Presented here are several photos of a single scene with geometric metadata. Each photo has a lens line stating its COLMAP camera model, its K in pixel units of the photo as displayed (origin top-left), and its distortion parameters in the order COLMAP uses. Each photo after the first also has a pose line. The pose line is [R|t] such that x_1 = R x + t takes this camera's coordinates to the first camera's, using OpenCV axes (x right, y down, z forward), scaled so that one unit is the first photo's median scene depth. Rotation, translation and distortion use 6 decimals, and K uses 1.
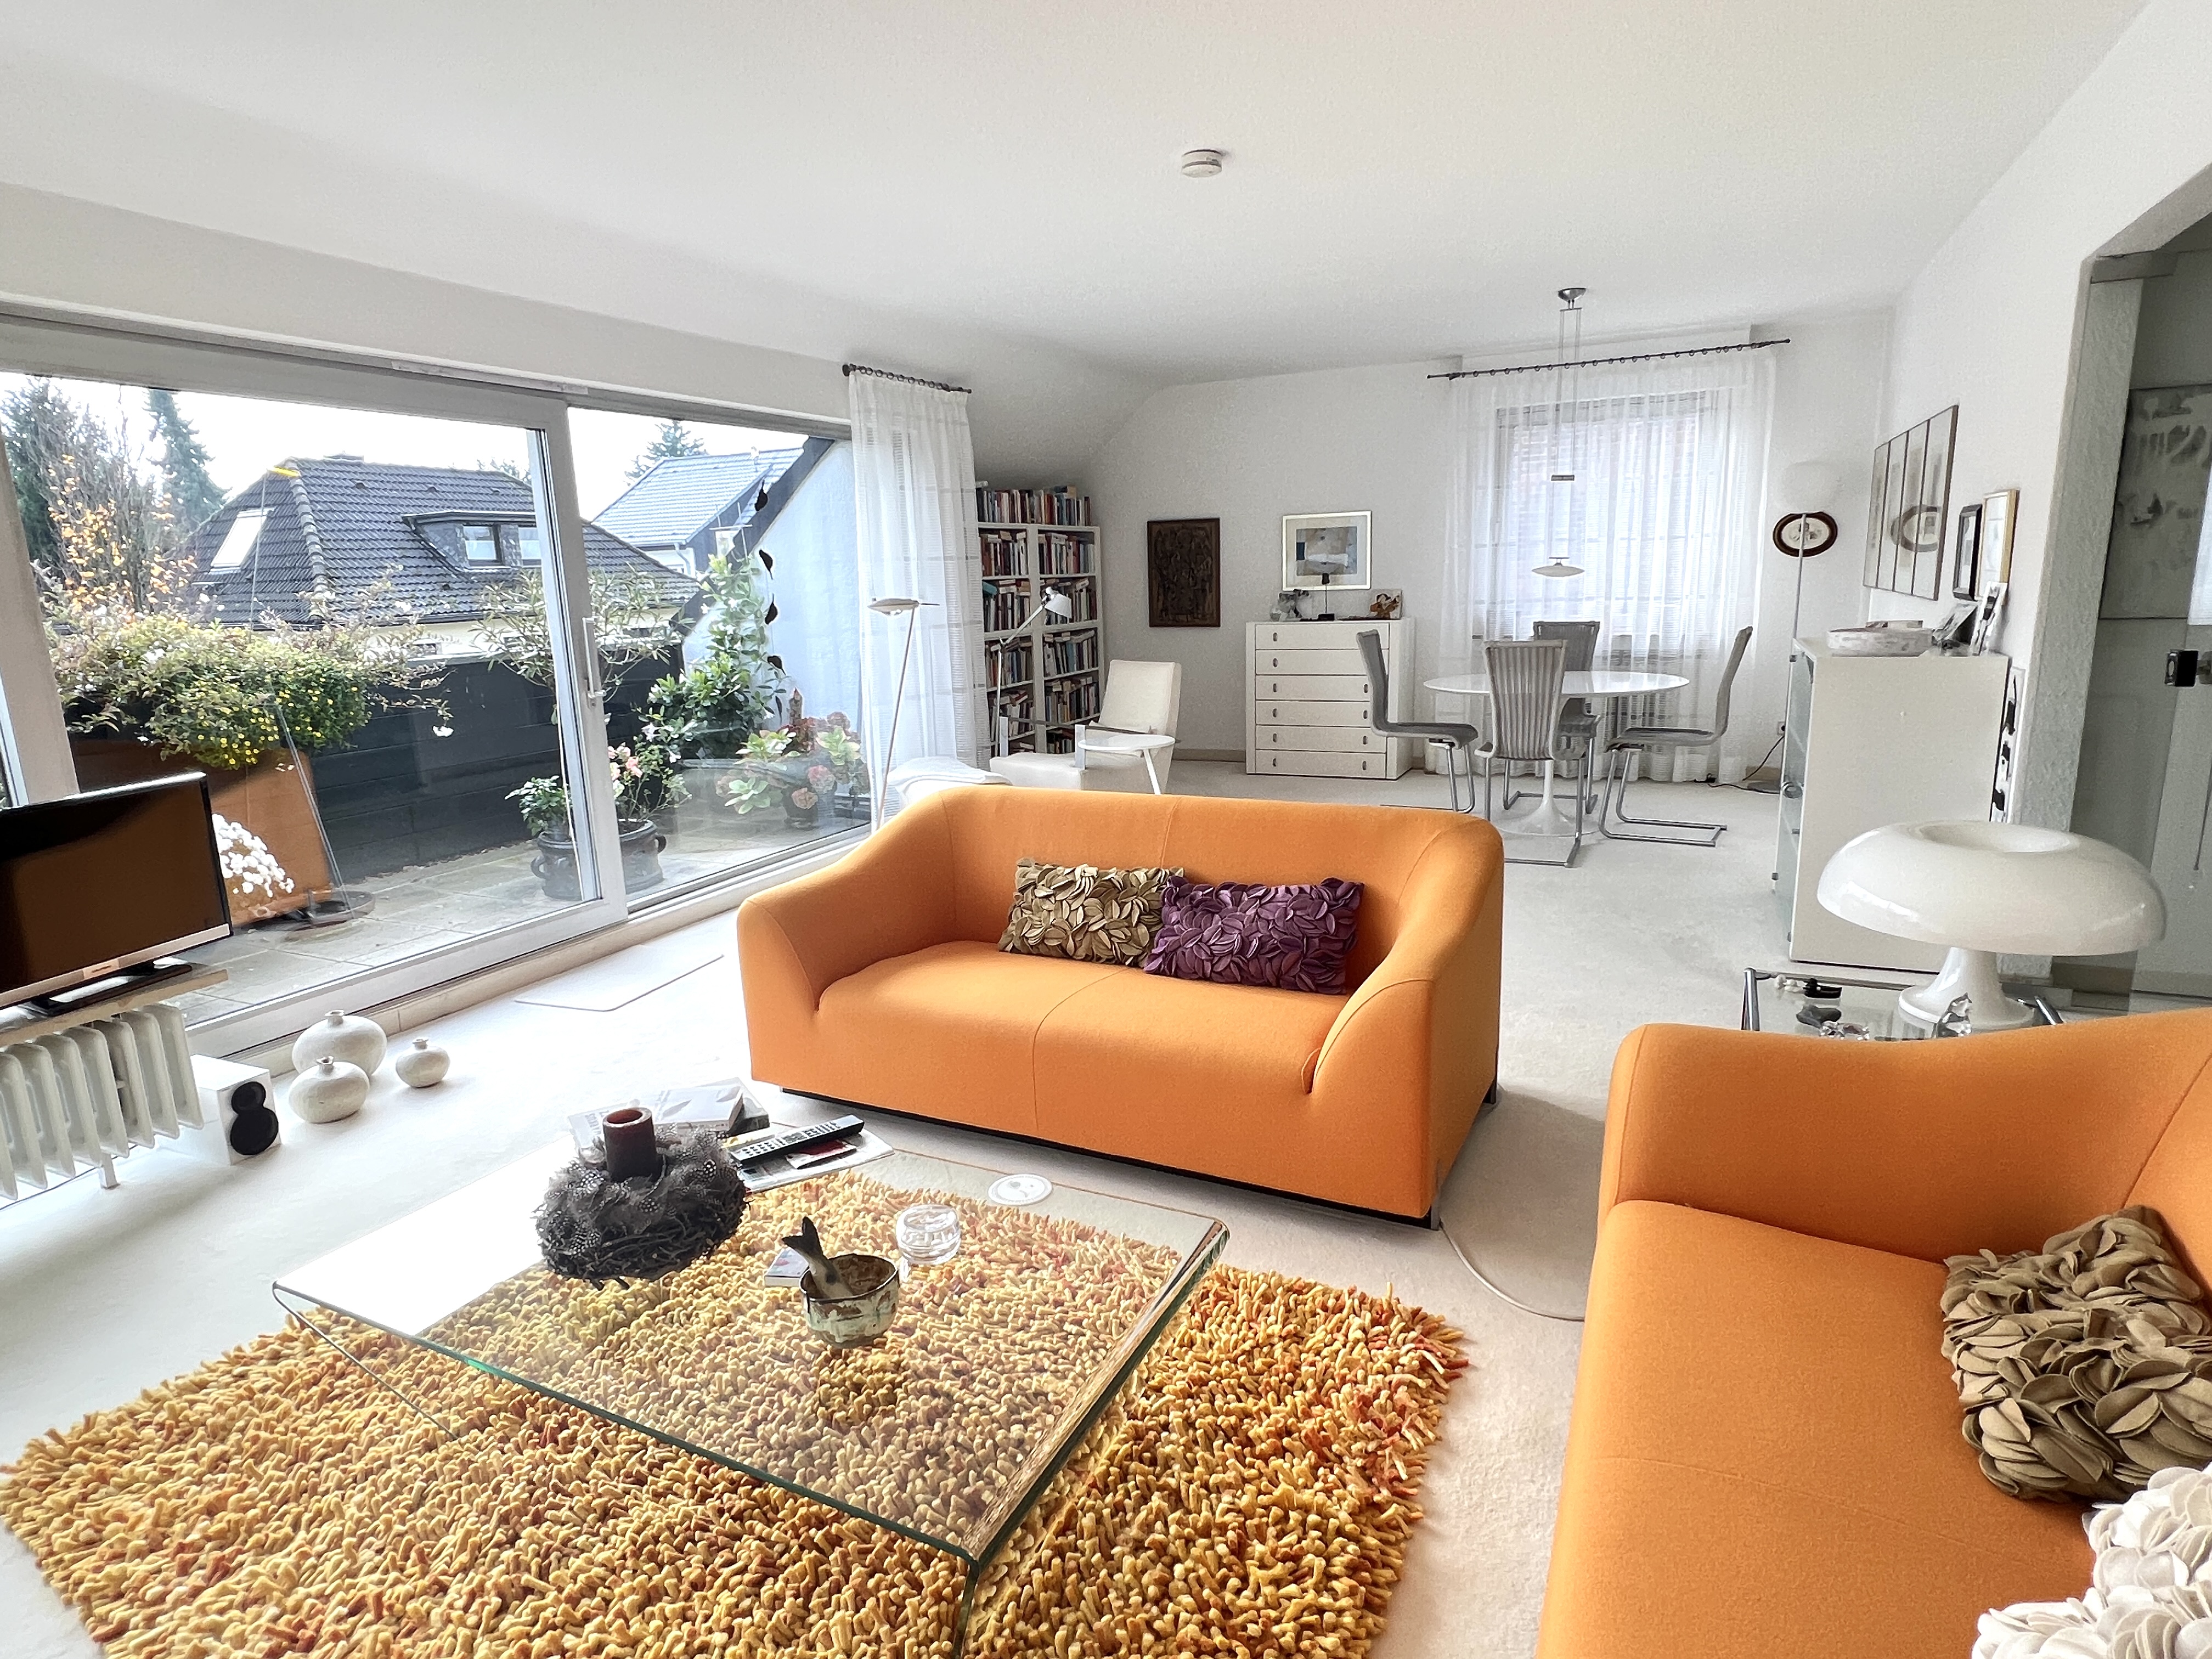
lens RADIAL K [[1219.9, 0, 1100.9], [0, 1219.9, 841.8], [0, 0, 1]] dist [-0.002195, 0.000376]
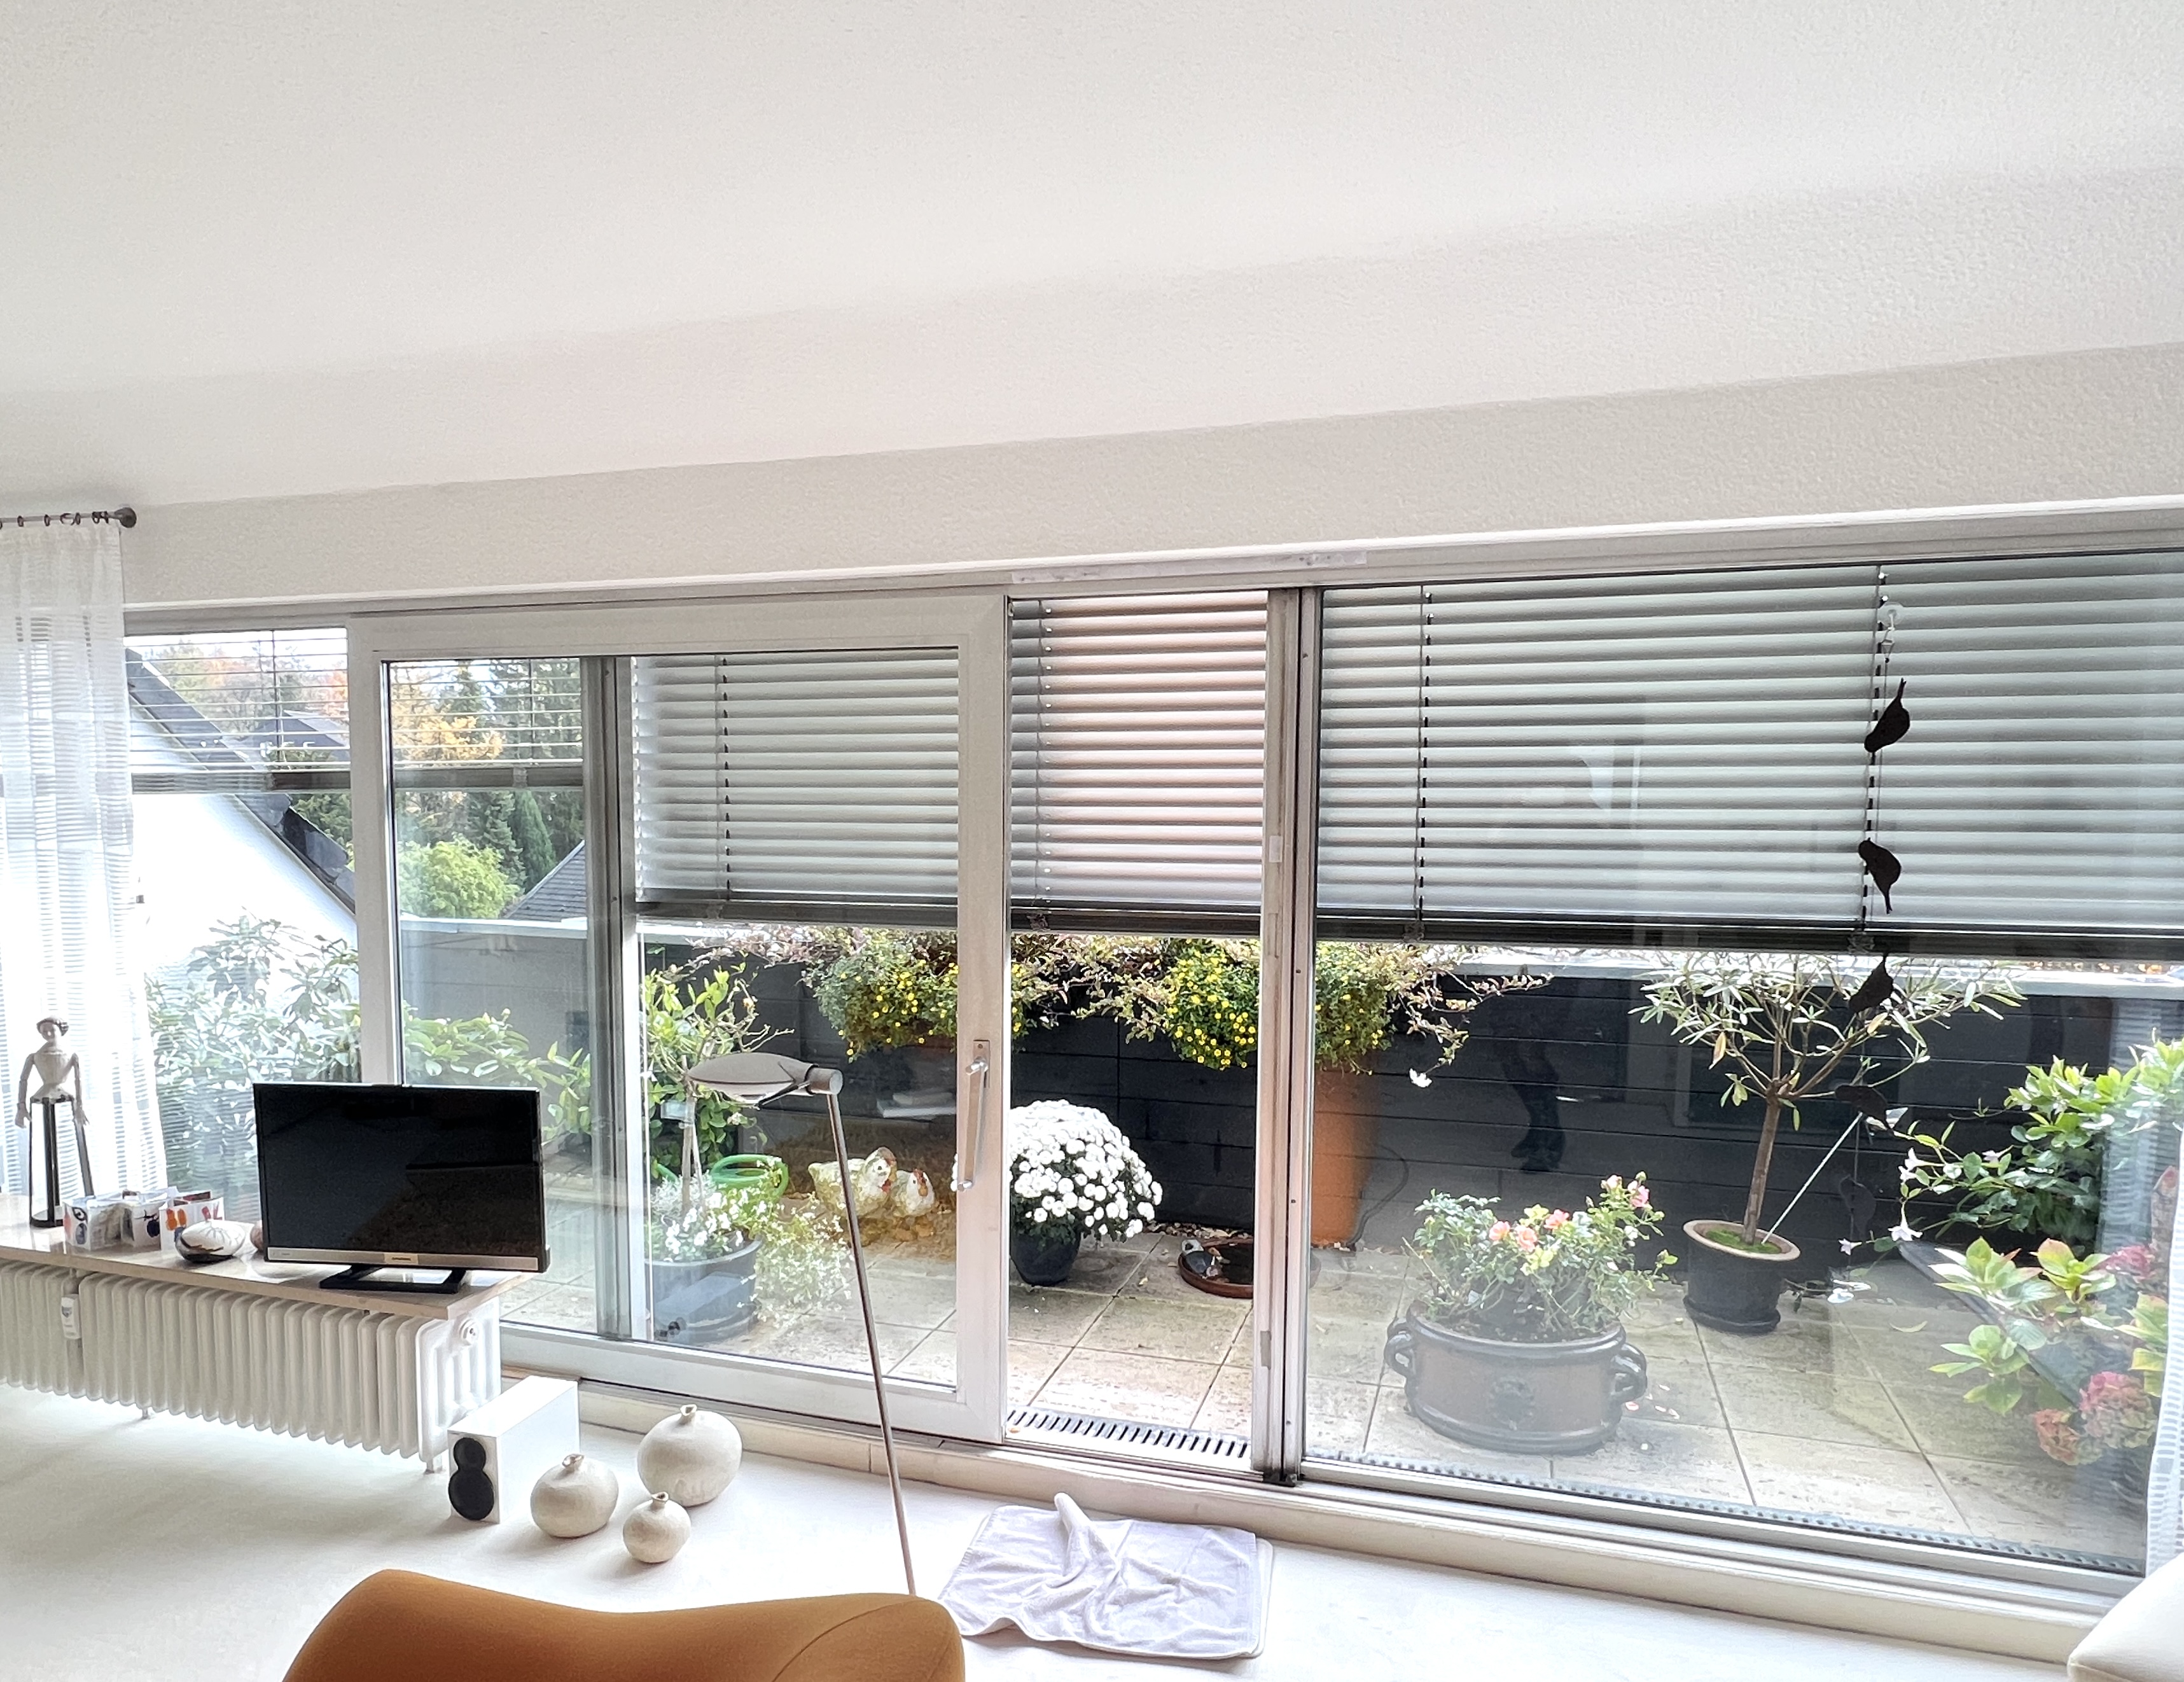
lens RADIAL K [[1420.5, 0, 1078.8], [0, 1420.5, 930.1], [0, 0, 1]] dist [0.004924, 0.001588]
pose [[0.134383, 0.127073, -0.982748, 0.155009], [-0.220504, 0.970713, 0.095364, -0.172011], [0.966085, 0.203884, 0.158467, 0.581441]]
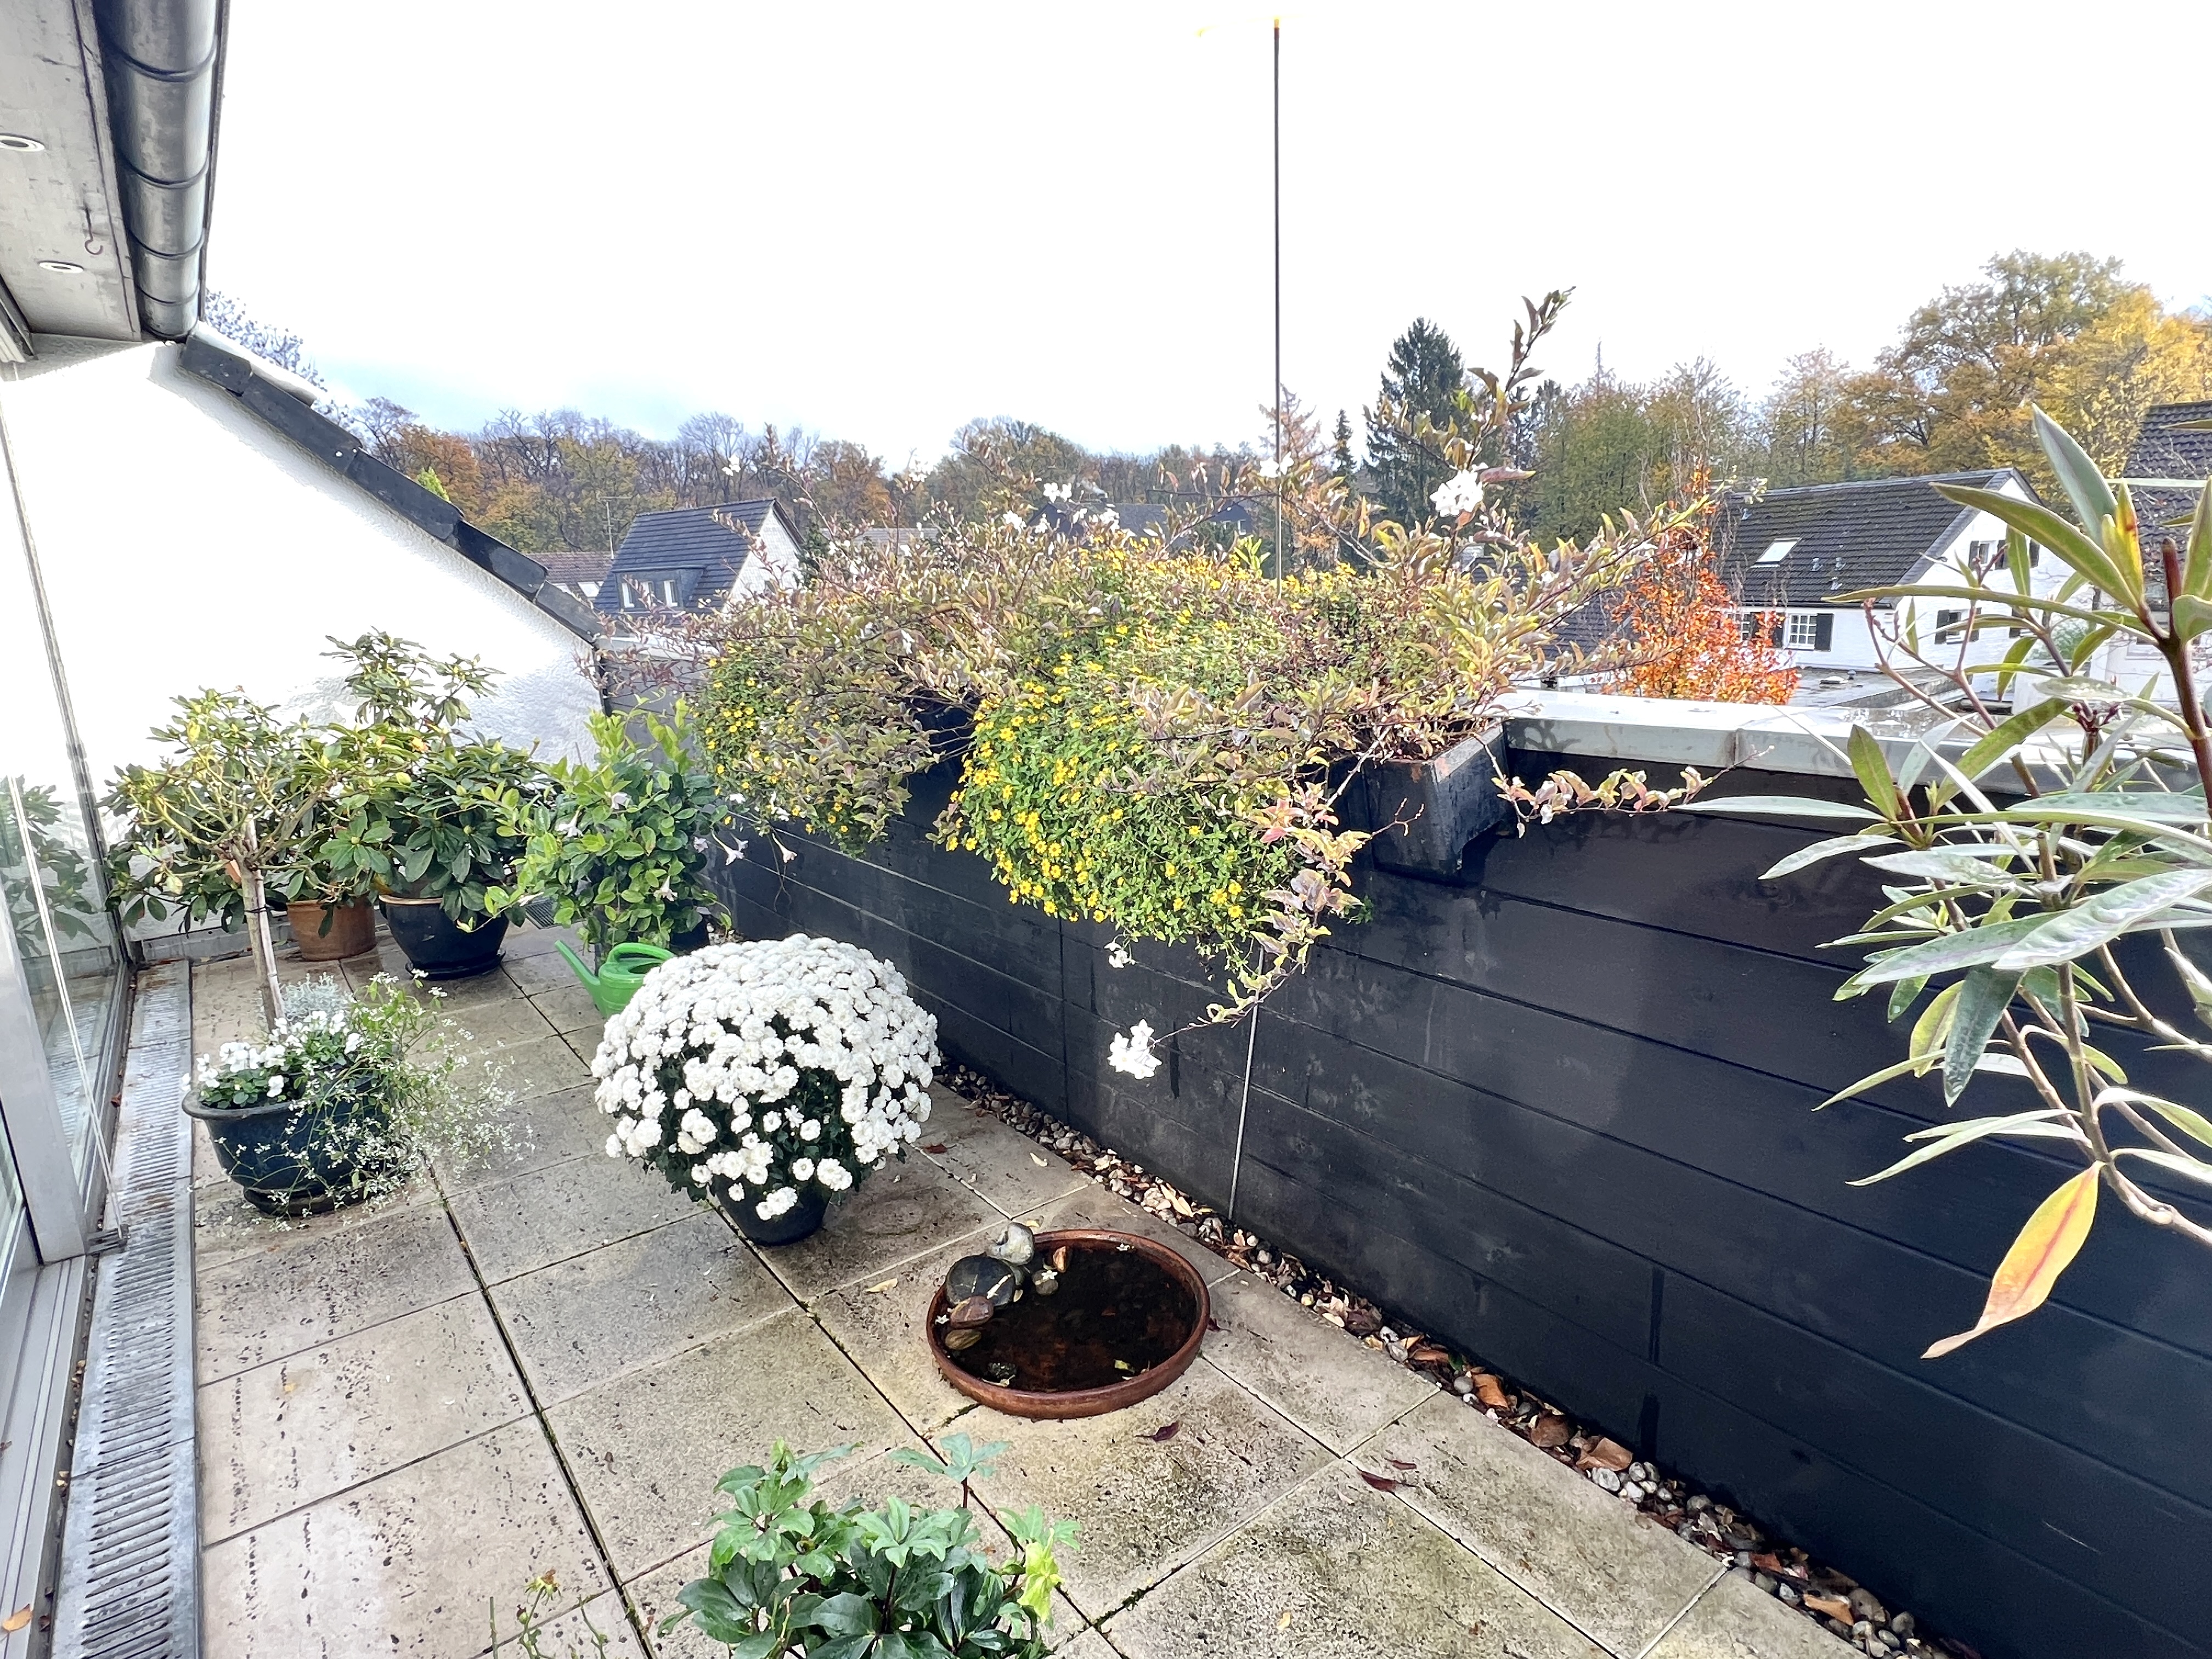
lens RADIAL K [[1219.9, 0, 1100.9], [0, 1219.9, 841.8], [0, 0, 1]] dist [-0.002195, 0.000376]
pose [[-0.468412, 0.243698, -0.849236, -0.294344], [-0.135473, 0.930029, 0.341605, -0.176076], [0.873062, 0.275060, -0.402622, 0.916933]]
